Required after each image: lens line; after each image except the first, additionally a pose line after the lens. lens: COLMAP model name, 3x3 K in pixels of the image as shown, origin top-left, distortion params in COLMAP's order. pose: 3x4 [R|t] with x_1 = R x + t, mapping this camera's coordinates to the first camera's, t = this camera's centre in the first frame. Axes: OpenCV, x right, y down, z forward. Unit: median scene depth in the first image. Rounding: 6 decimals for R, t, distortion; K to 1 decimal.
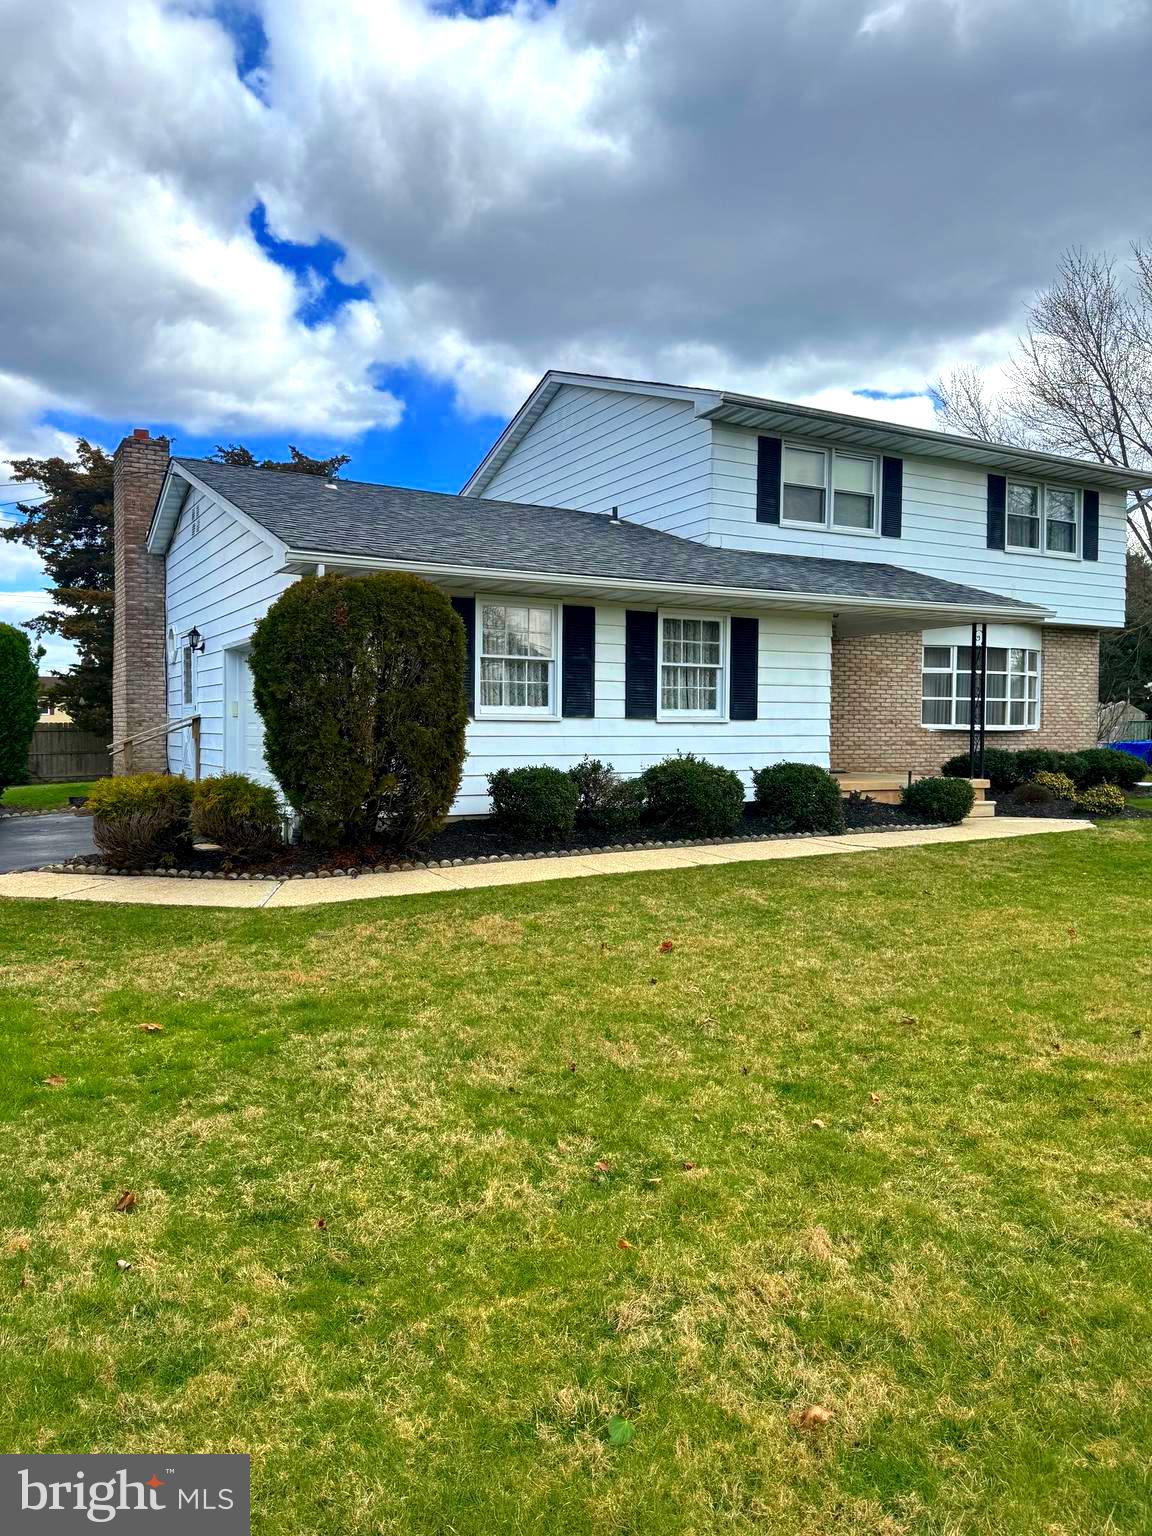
lens RADIAL K [[1065.7, 0, 576.0], [0, 1065.7, 768.0], [0, 0, 1]] dist [0.056771, -0.073155]
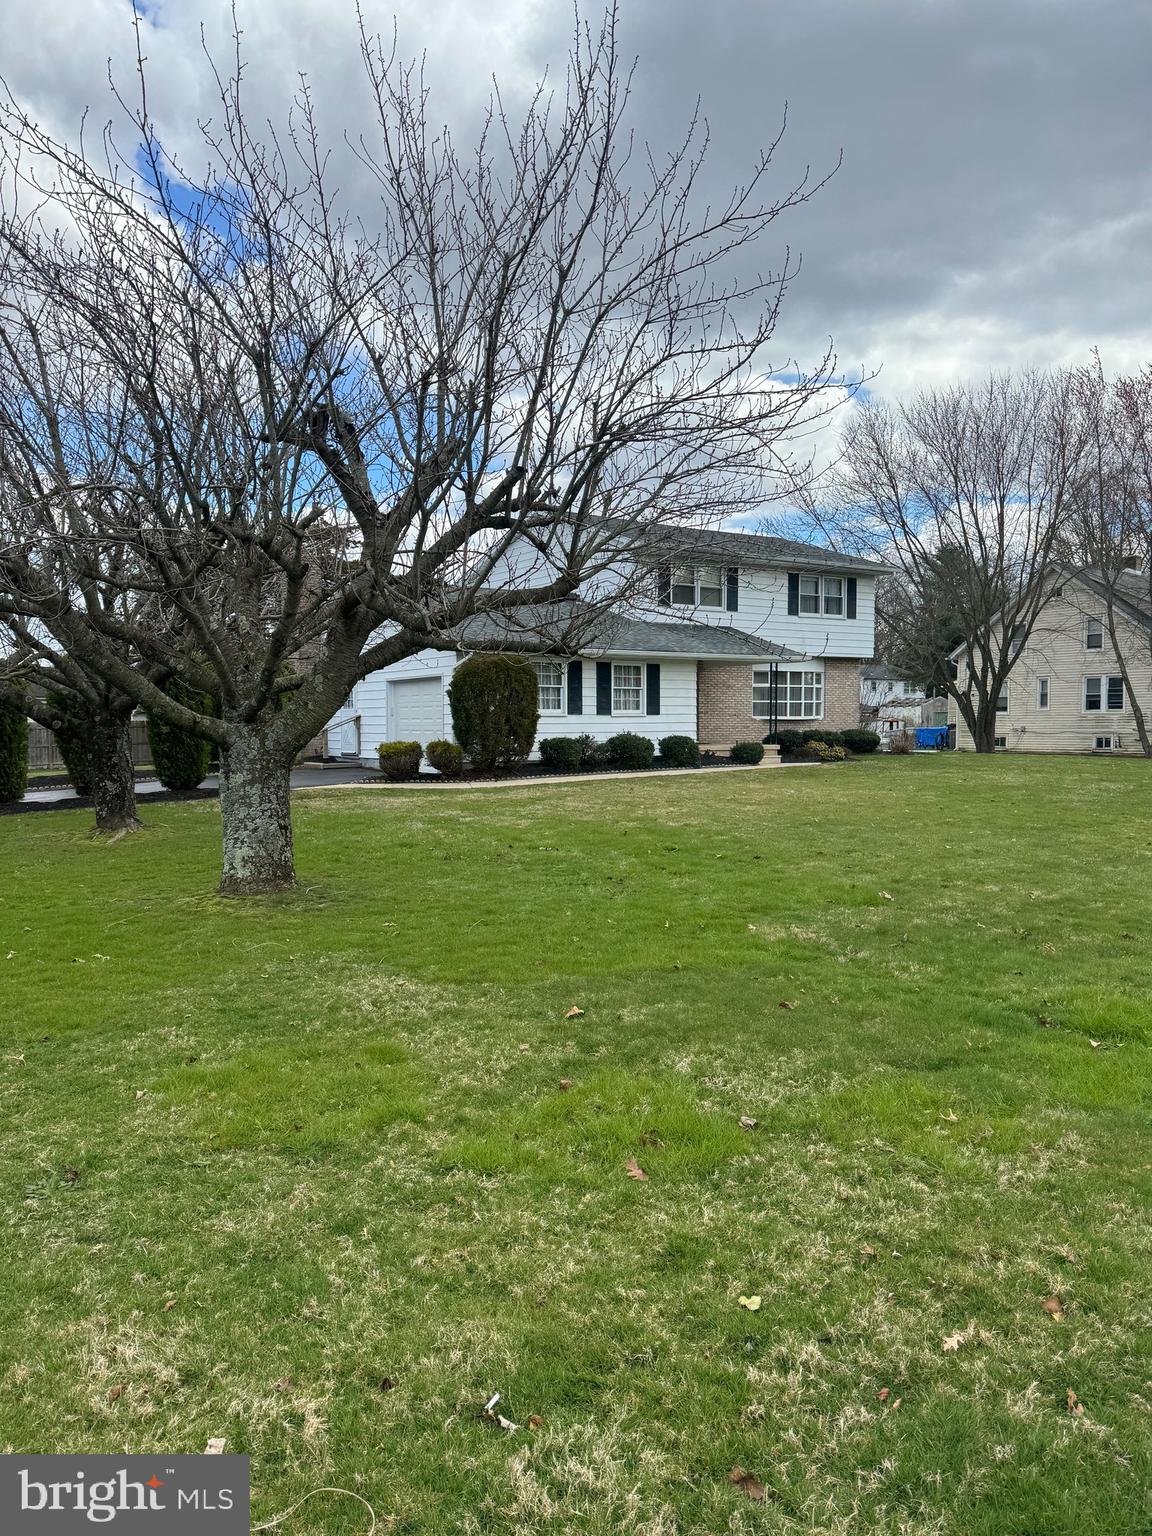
lens RADIAL K [[1065.7, 0, 576.0], [0, 1065.7, 768.0], [0, 0, 1]] dist [0.056771, -0.073155]
pose [[0.995638, -0.013287, 0.092346, -0.167677], [0.012850, 0.999903, 0.005329, 0.040785], [-0.092408, -0.004119, 0.995713, -0.947360]]
